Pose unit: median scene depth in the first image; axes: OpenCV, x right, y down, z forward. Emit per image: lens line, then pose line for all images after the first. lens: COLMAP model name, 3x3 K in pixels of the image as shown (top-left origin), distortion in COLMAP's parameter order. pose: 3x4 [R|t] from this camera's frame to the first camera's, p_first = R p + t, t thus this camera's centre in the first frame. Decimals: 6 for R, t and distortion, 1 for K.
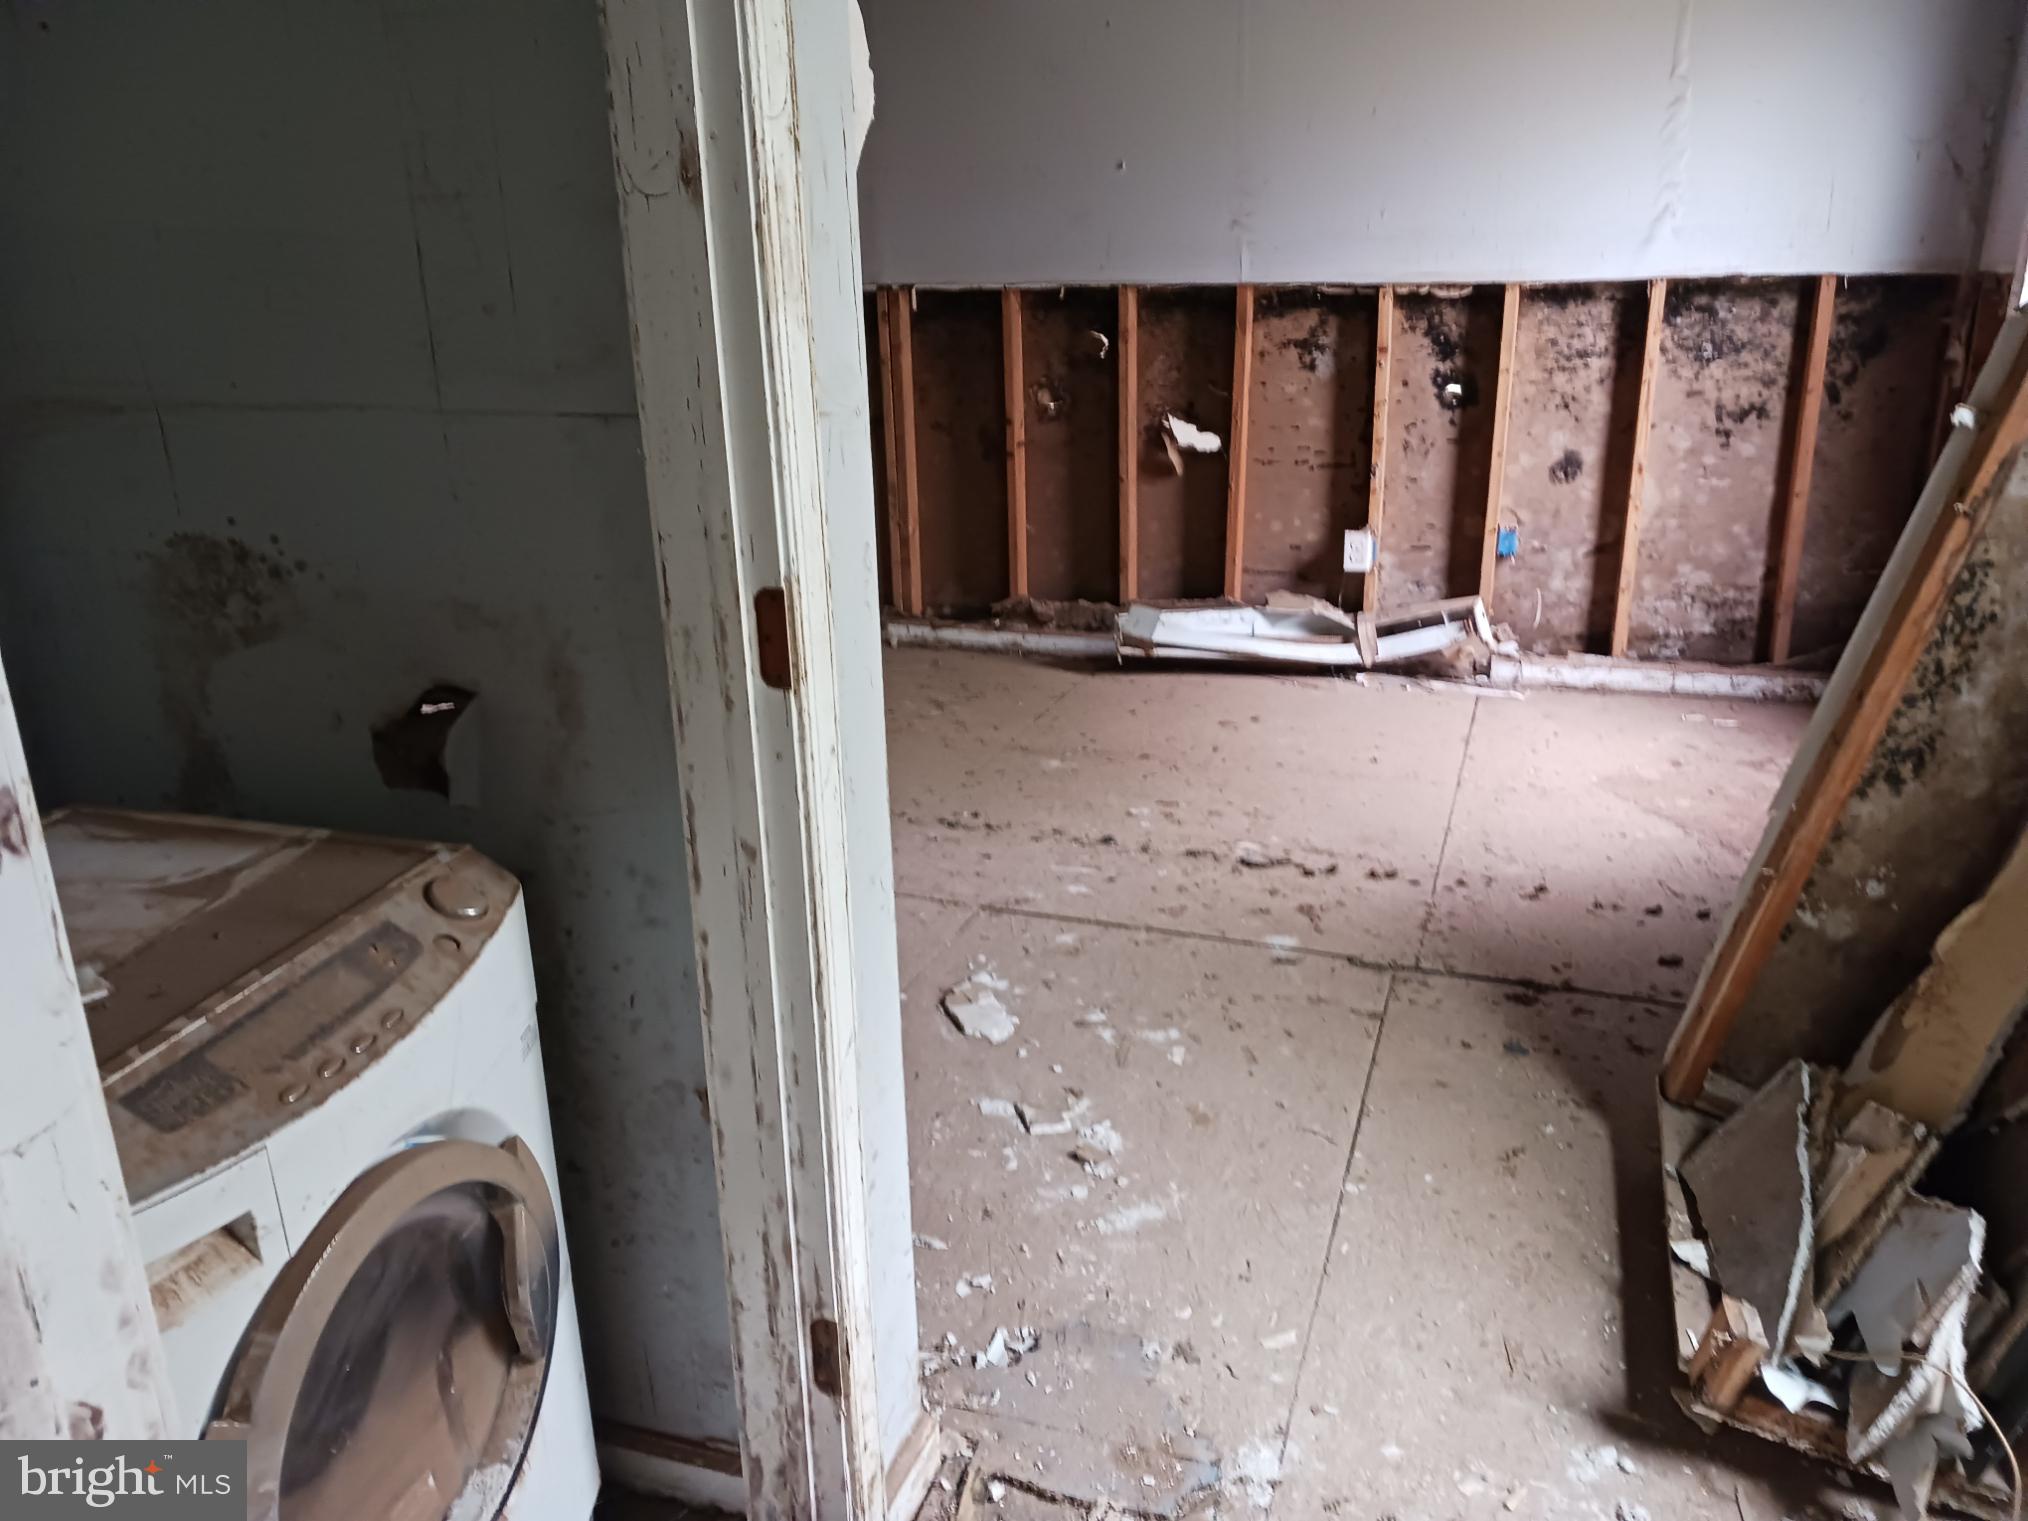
lens RADIAL K [[1590.2, 0, 1012.4], [0, 1590.2, 755.5], [0, 0, 1]] dist [0.015102, -0.025746]
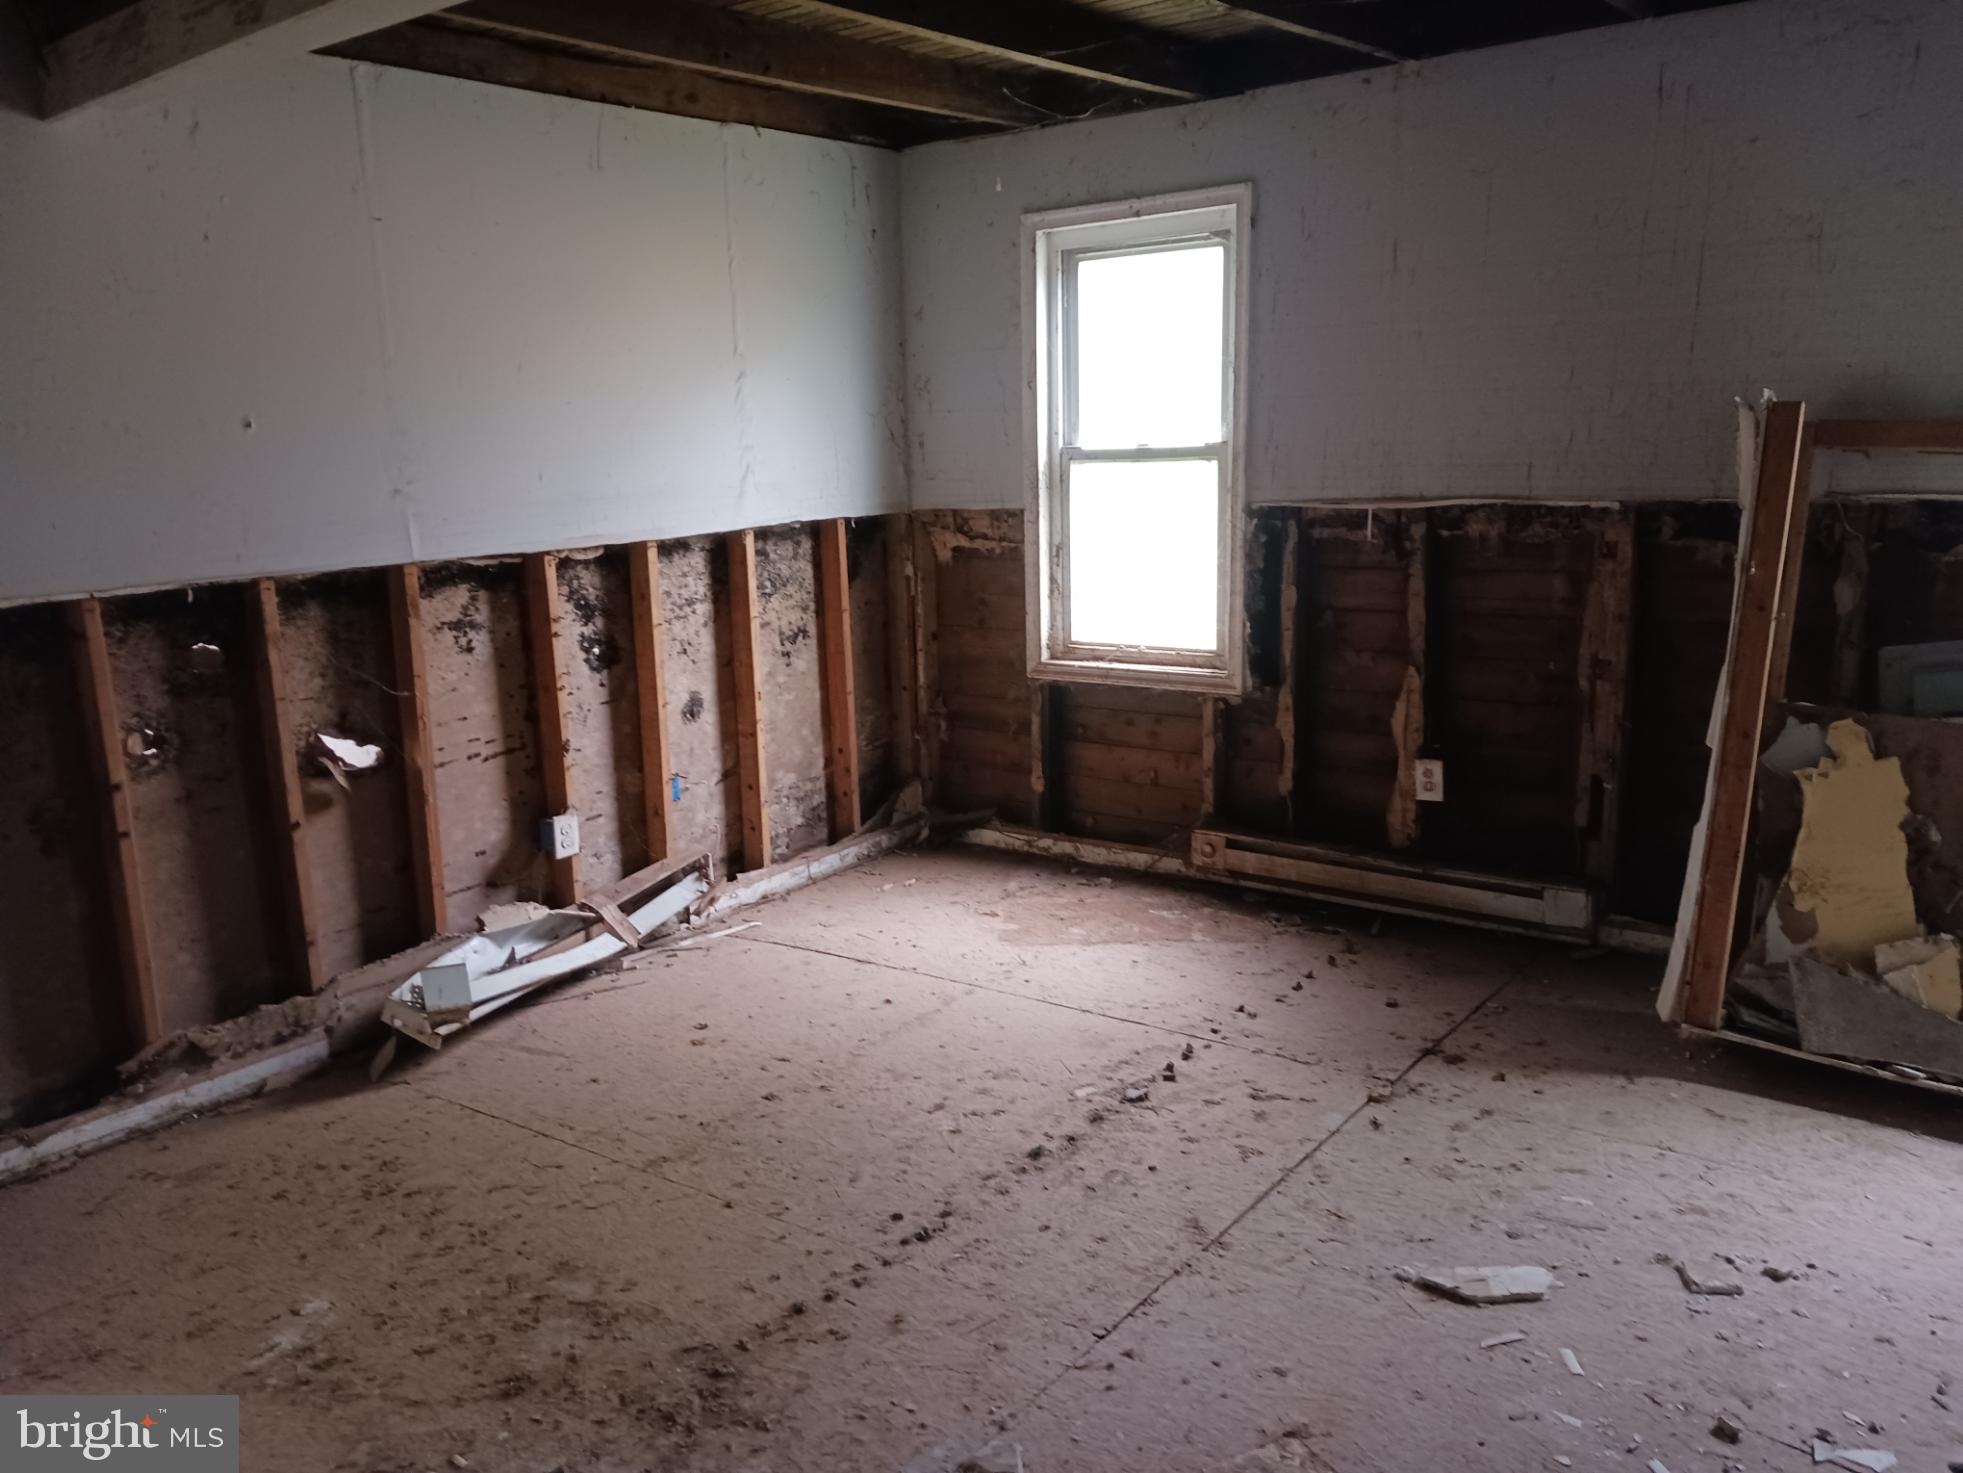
lens RADIAL K [[1430.0, 0, 981.9], [0, 1430.0, 752.6], [0, 0, 1]] dist [0.021204, 0.002777]
pose [[0.337939, -0.193824, 0.920994, -0.462358], [0.326797, 0.941845, 0.078301, -0.164880], [-0.882610, 0.274518, 0.381627, 0.481700]]
